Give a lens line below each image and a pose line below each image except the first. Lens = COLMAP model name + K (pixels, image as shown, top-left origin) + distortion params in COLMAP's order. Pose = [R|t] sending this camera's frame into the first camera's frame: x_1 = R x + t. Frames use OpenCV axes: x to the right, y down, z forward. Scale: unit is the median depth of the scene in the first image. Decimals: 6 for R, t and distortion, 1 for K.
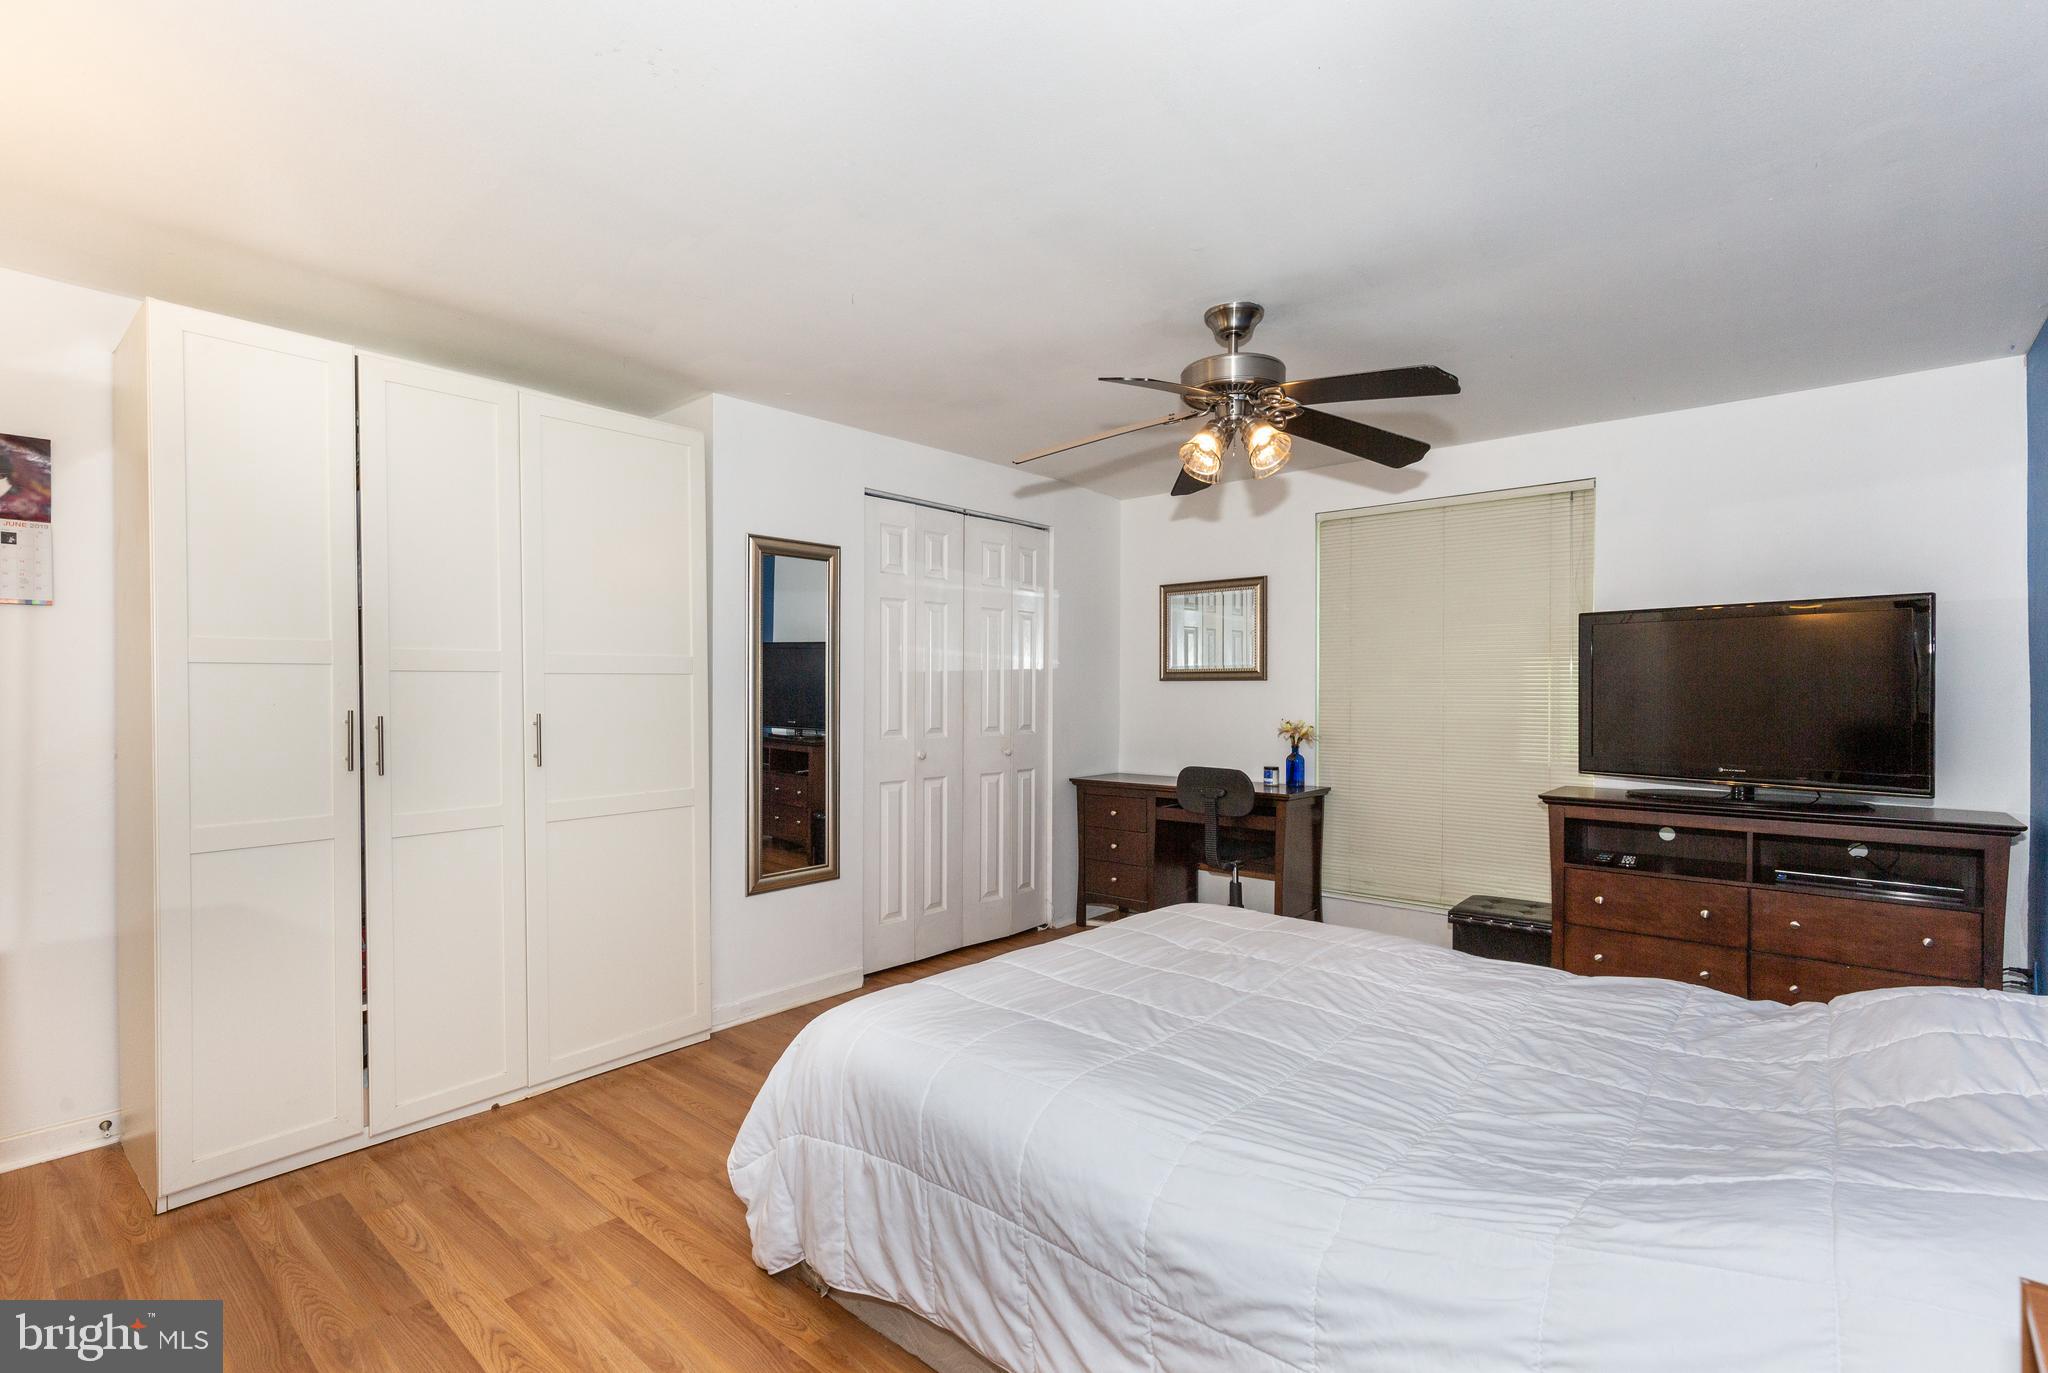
lens RADIAL K [[934.0, 0, 1011.9], [0, 934.0, 684.1], [0, 0, 1]] dist [0.009507, -0.000824]
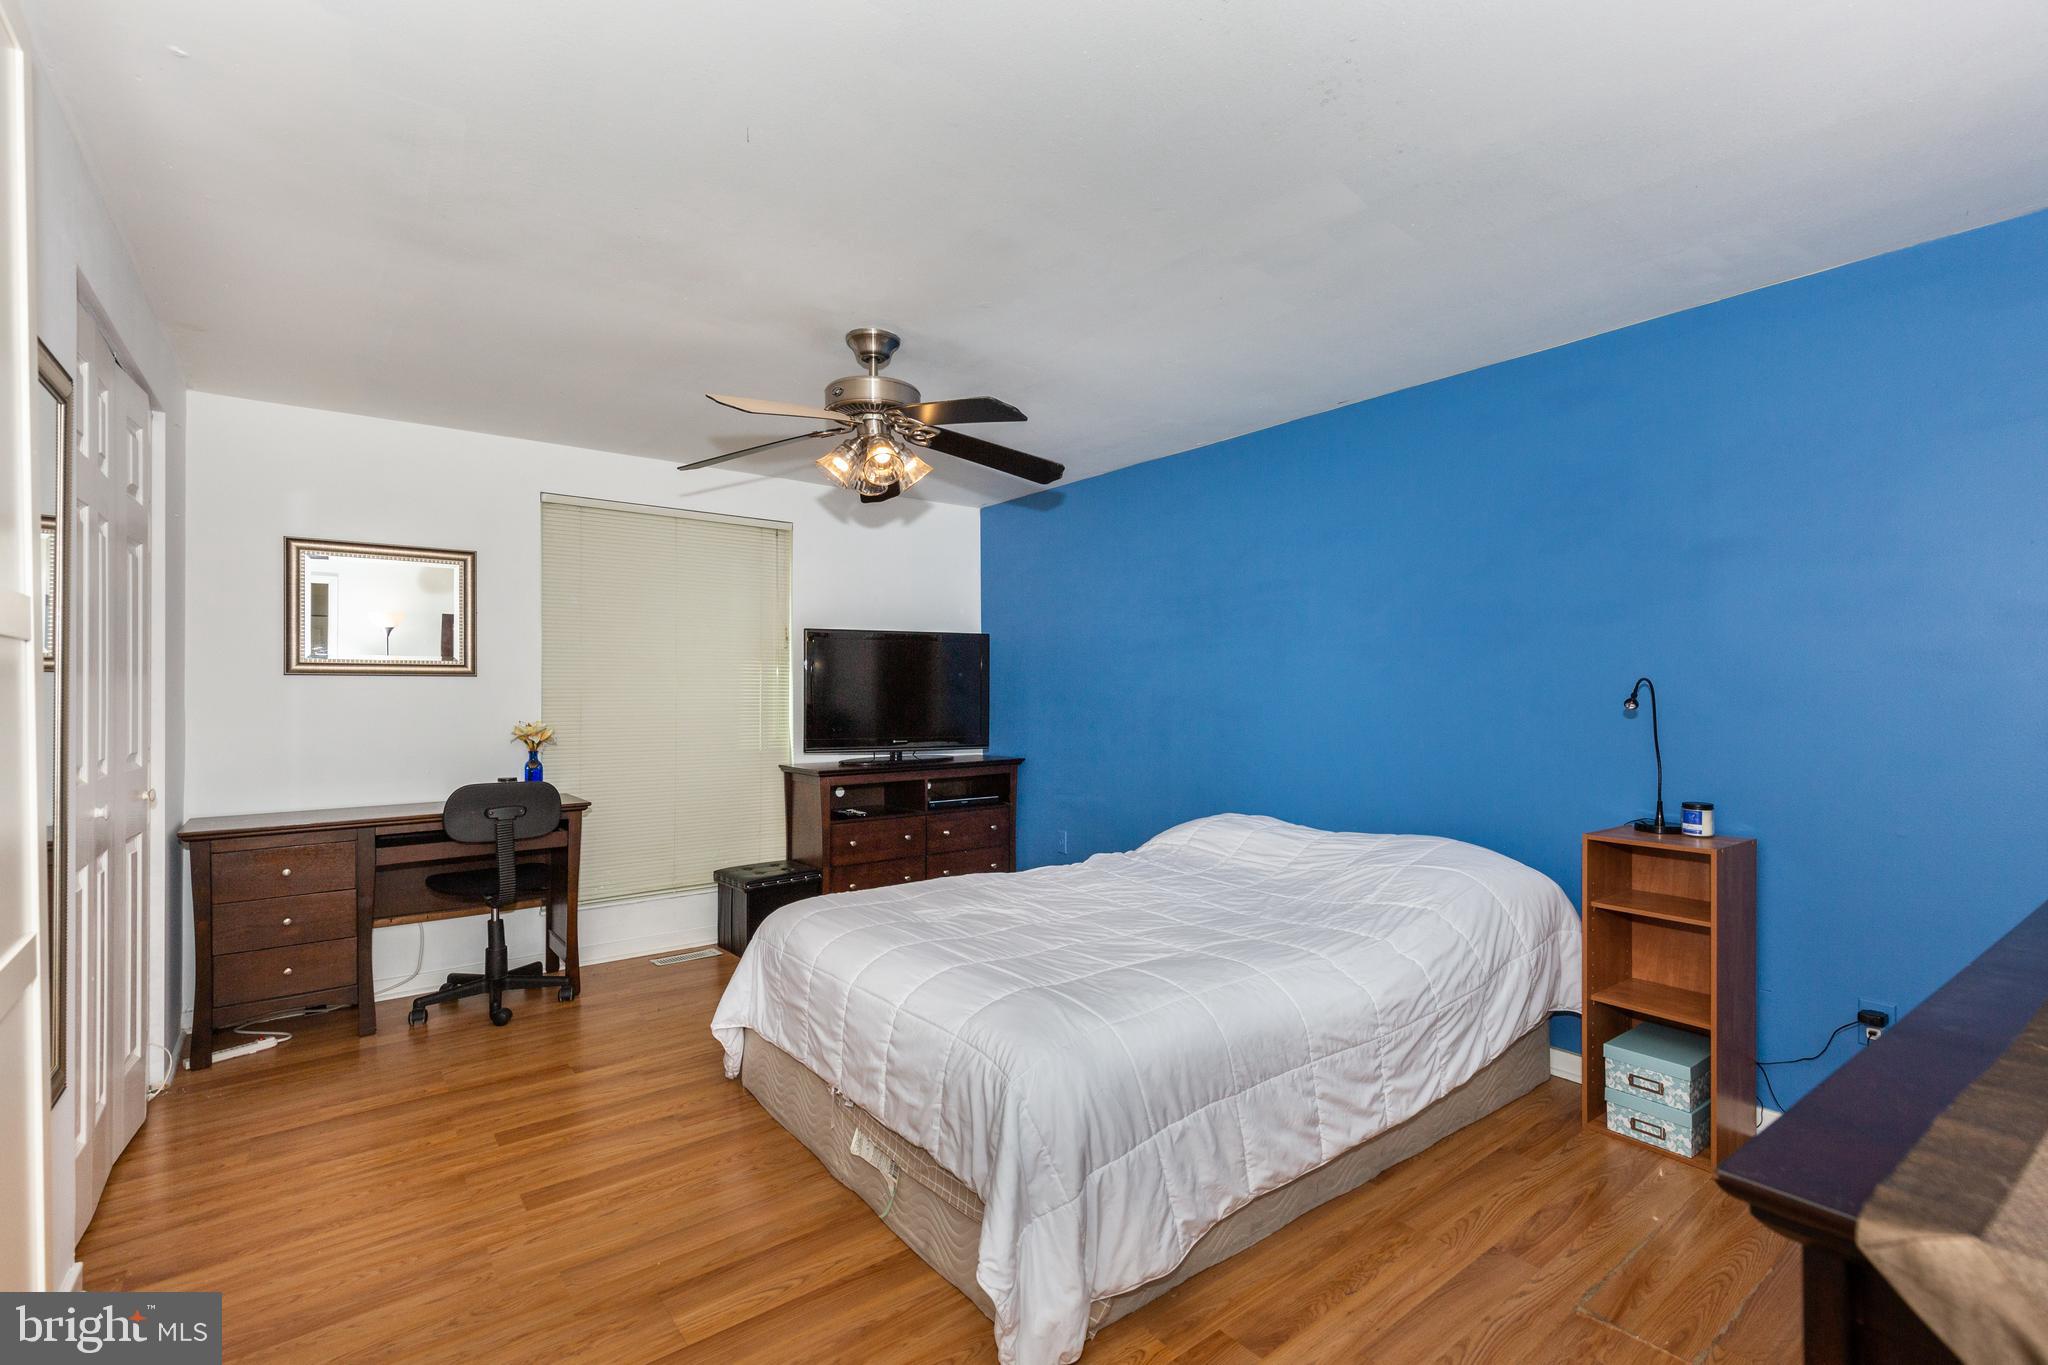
lens RADIAL K [[934.0, 0, 1019.5], [0, 934.0, 689.9], [0, 0, 1]] dist [0.009507, -0.000824]
pose [[0.196139, -0.002395, 0.980573, -0.600752], [-0.004098, 0.999986, 0.003262, 0.003674], [-0.980568, -0.004658, 0.196126, 0.471292]]
